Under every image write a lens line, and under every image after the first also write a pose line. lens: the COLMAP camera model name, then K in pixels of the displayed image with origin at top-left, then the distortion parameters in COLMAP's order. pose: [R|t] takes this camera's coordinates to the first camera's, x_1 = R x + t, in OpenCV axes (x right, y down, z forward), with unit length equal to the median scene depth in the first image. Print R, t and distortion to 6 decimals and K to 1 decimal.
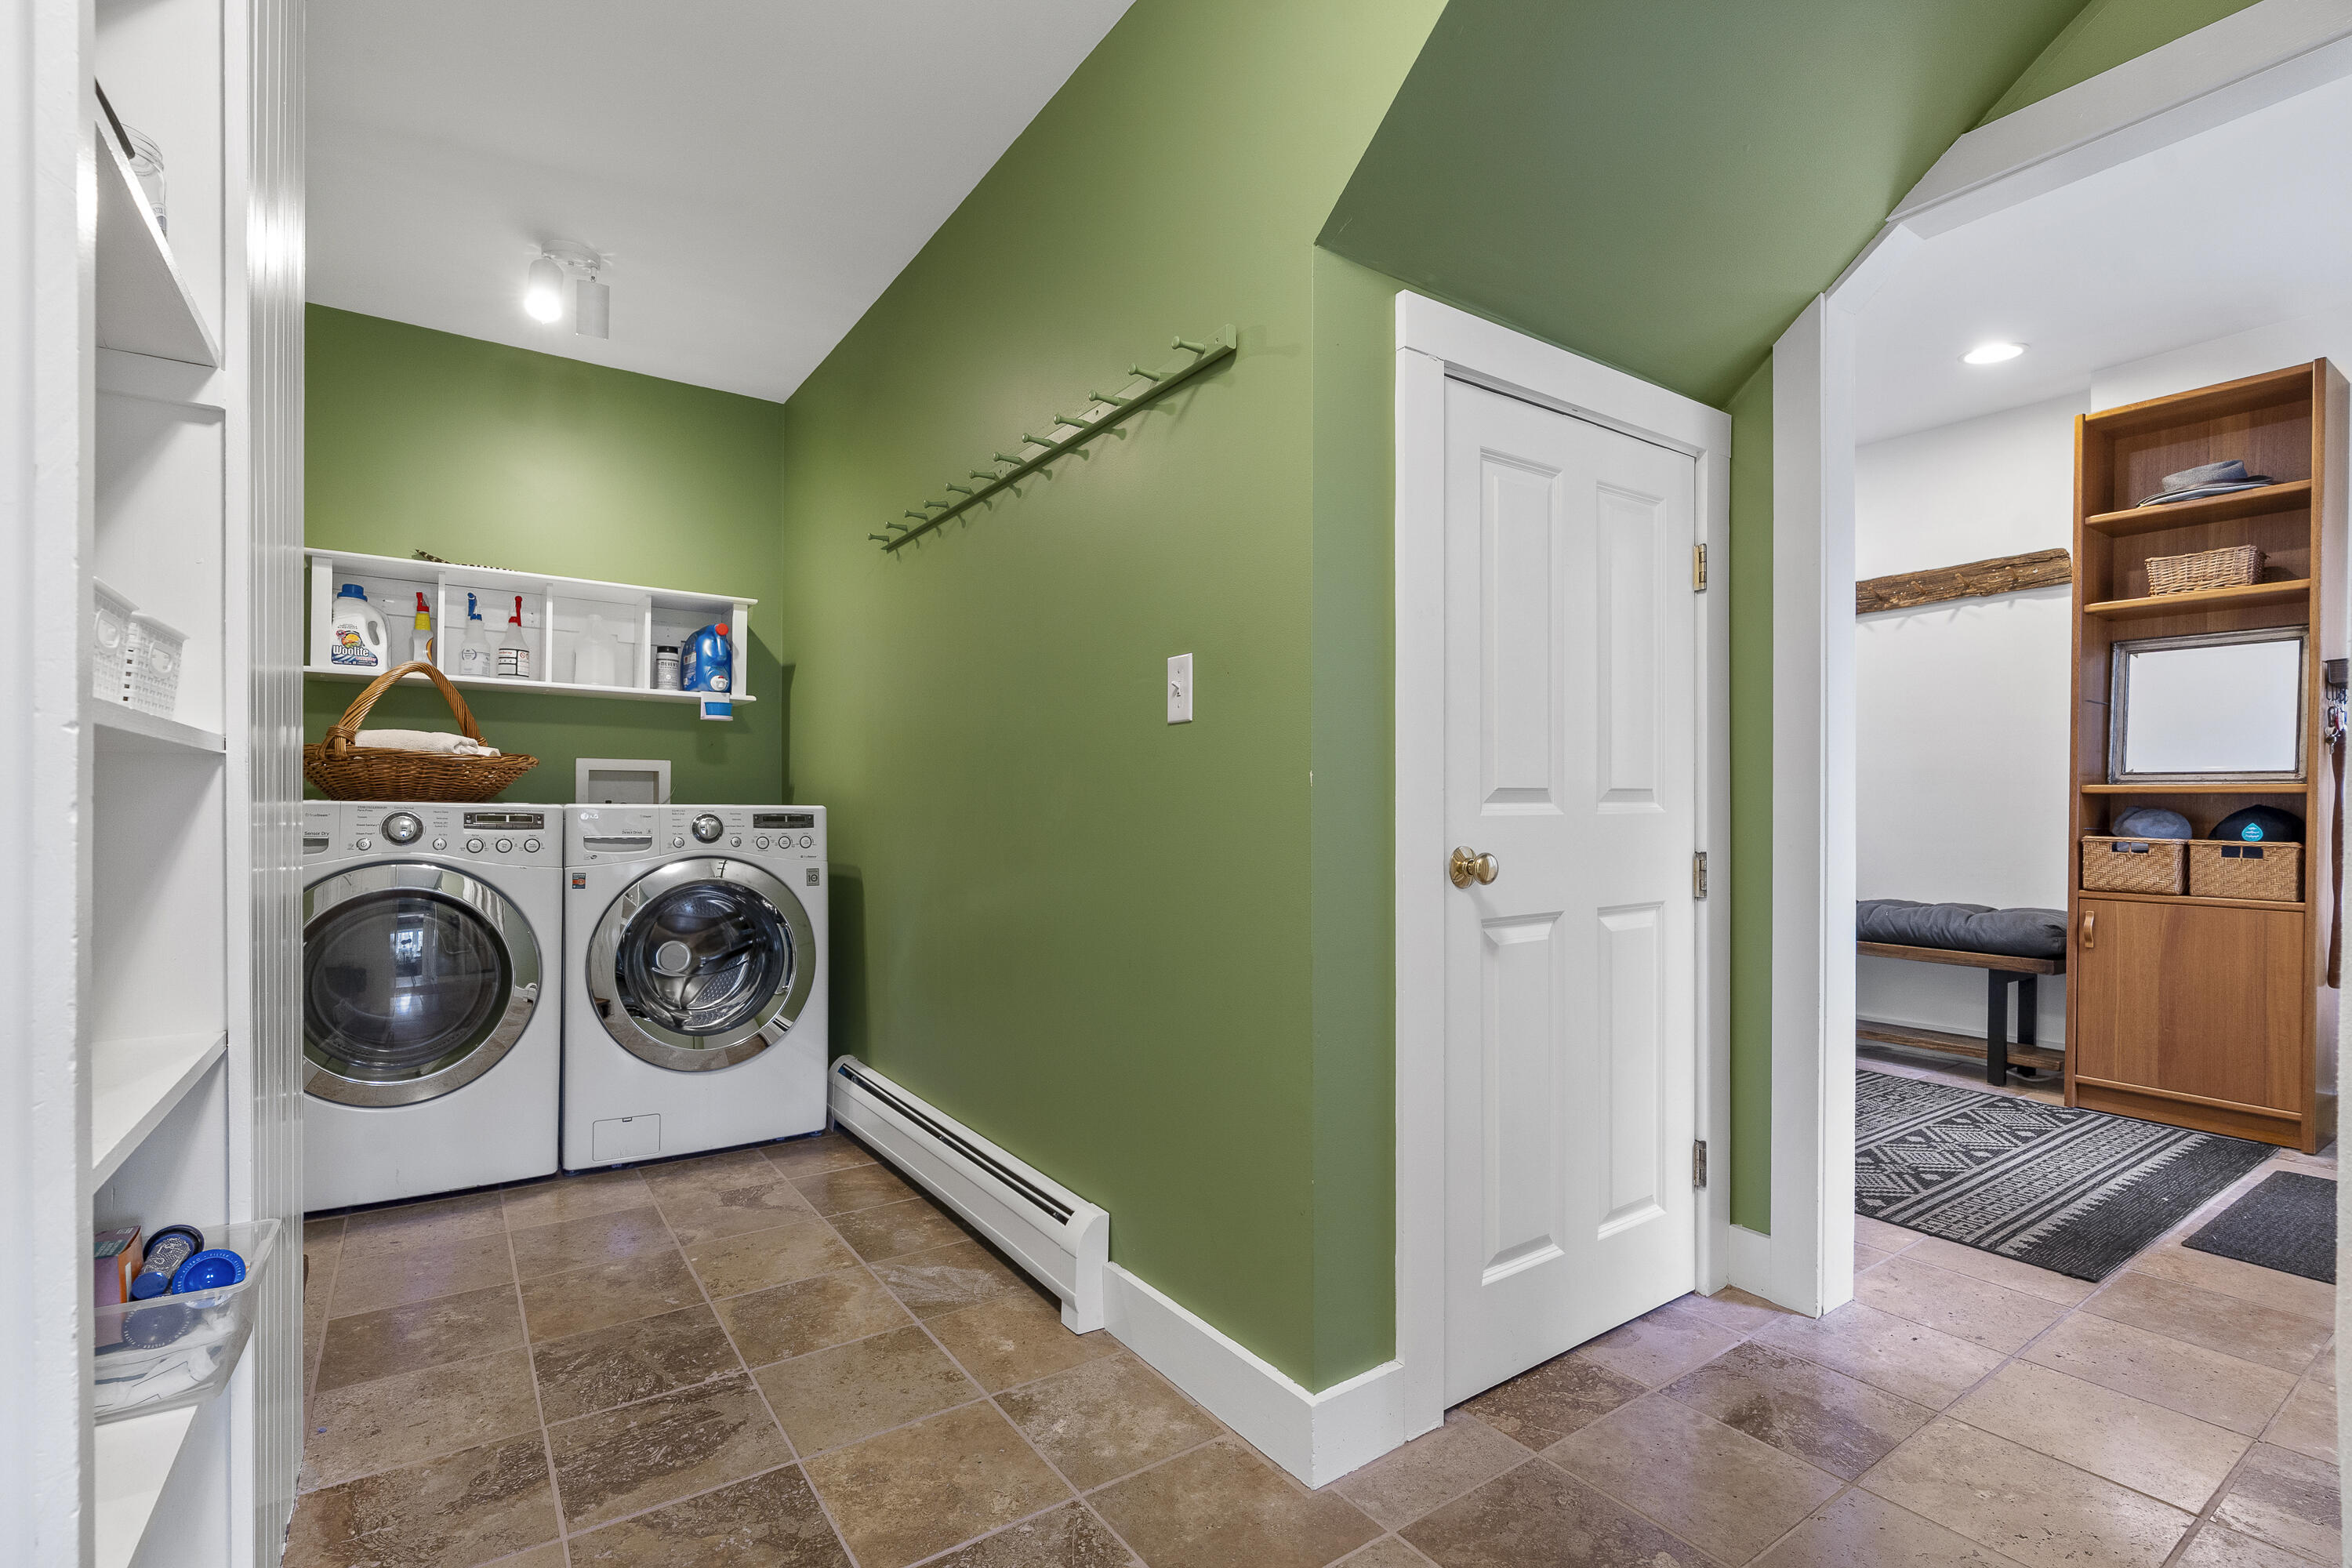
lens RADIAL K [[1087.5, 0, 1172.1], [0, 1087.5, 805.7], [0, 0, 1]] dist [-0.003504, 0.000038]
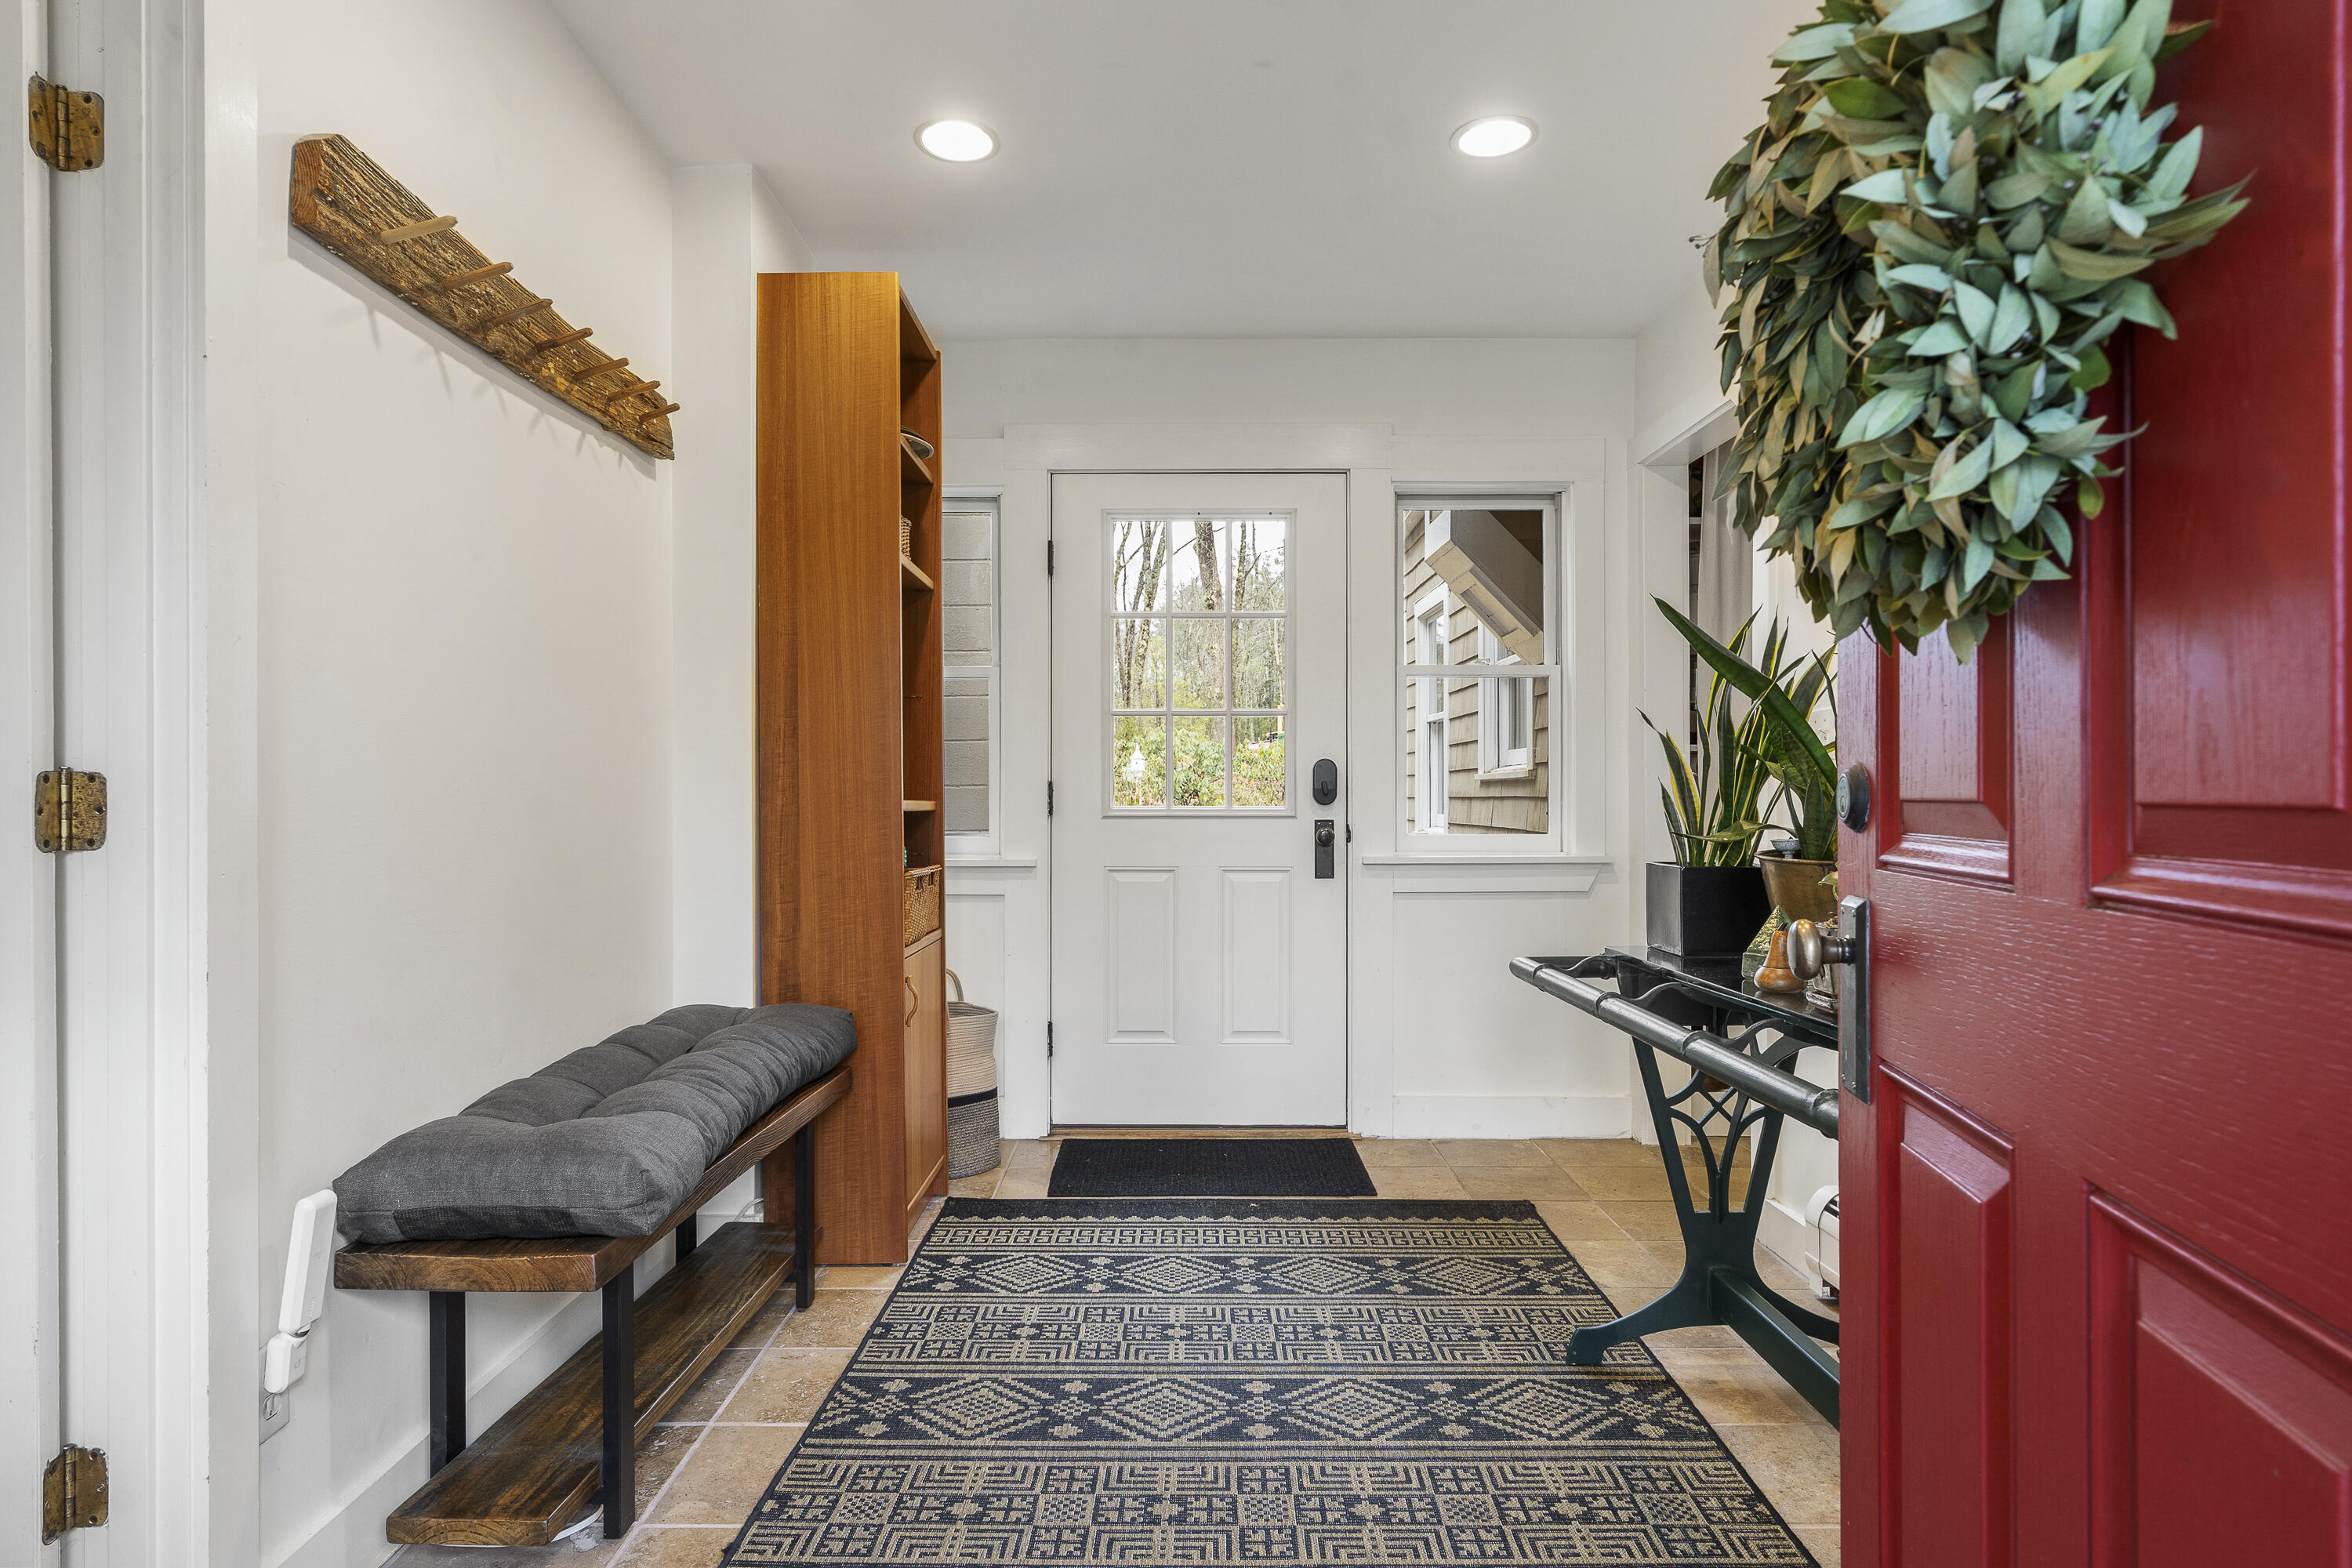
lens RADIAL K [[1361.1, 0, 1174.9], [0, 1361.1, 793.3], [0, 0, 1]] dist [-0.000056, 0.000266]
pose [[-0.828822, 0.000074, 0.559512, 0.244486], [-0.003209, 0.999983, -0.004886, -0.026273], [-0.559502, -0.005845, -0.828808, 2.085511]]
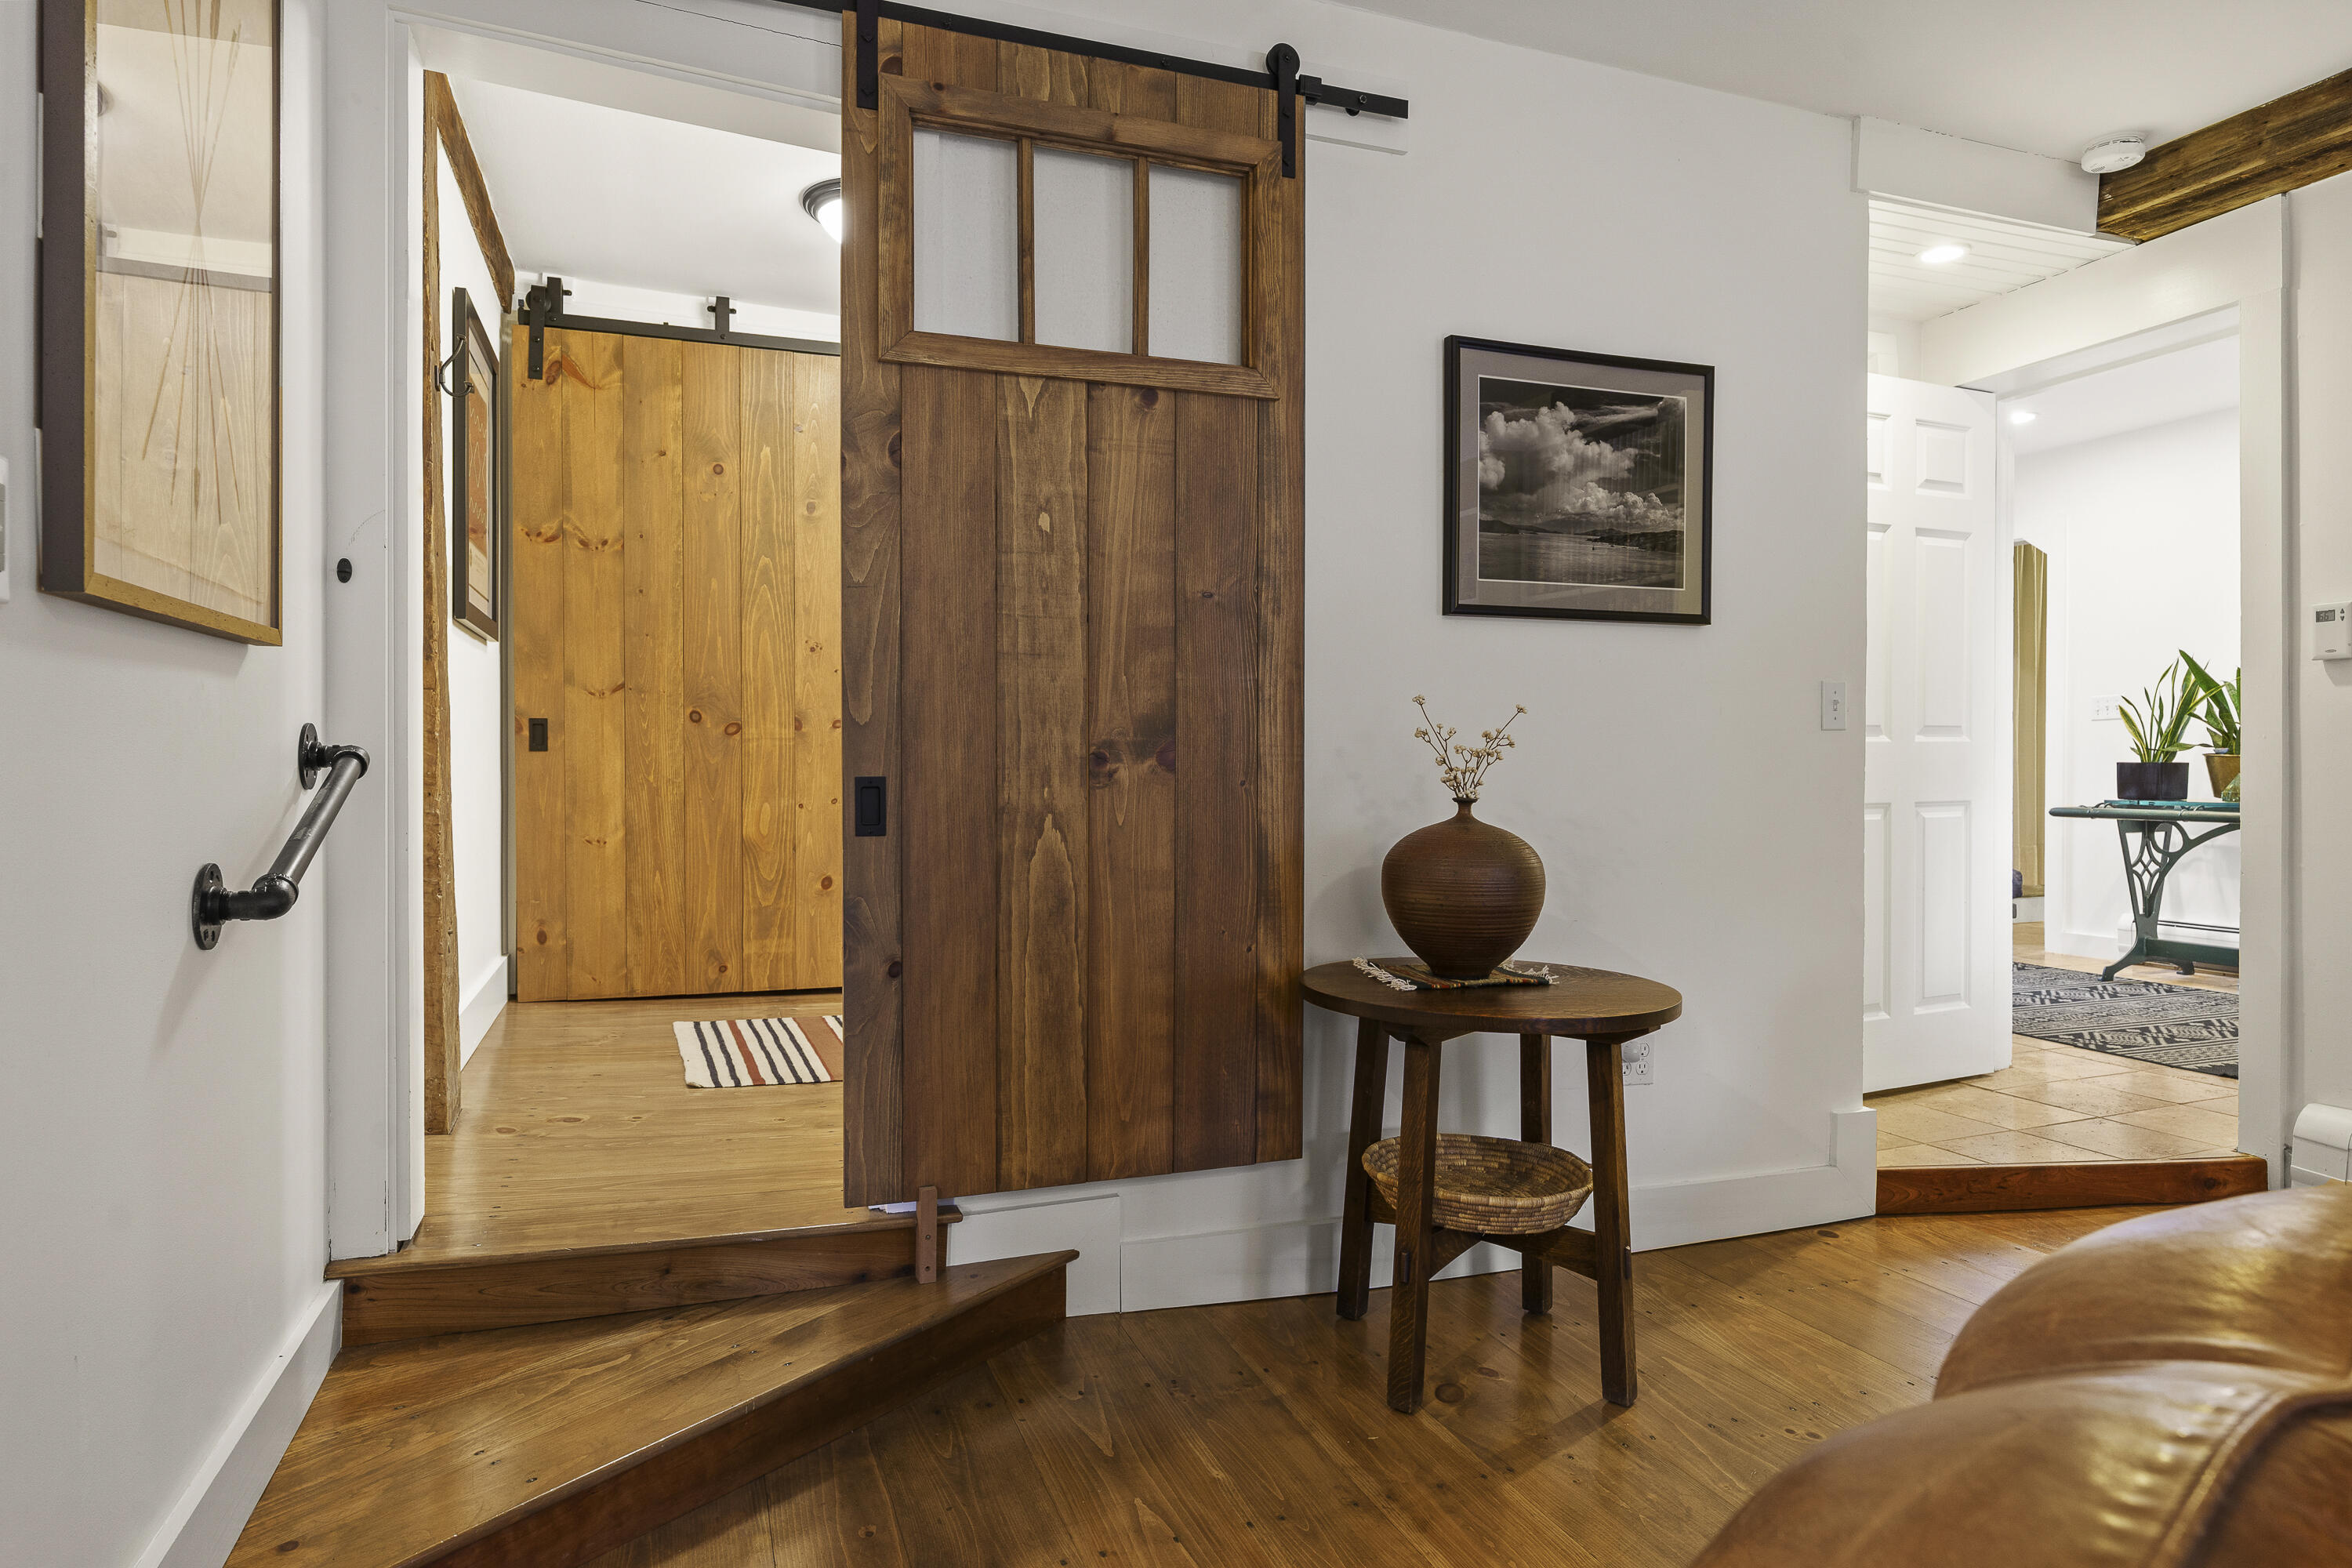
lens RADIAL K [[1361.1, 0, 1173.5], [0, 1361.1, 782.6], [0, 0, 1]] dist [-0.000056, 0.000266]
pose [[-0.974214, -0.002420, 0.225614, 1.479308], [-0.001071, 0.999981, 0.006101, 0.036555], [-0.225625, 0.005702, -0.974198, 3.559317]]
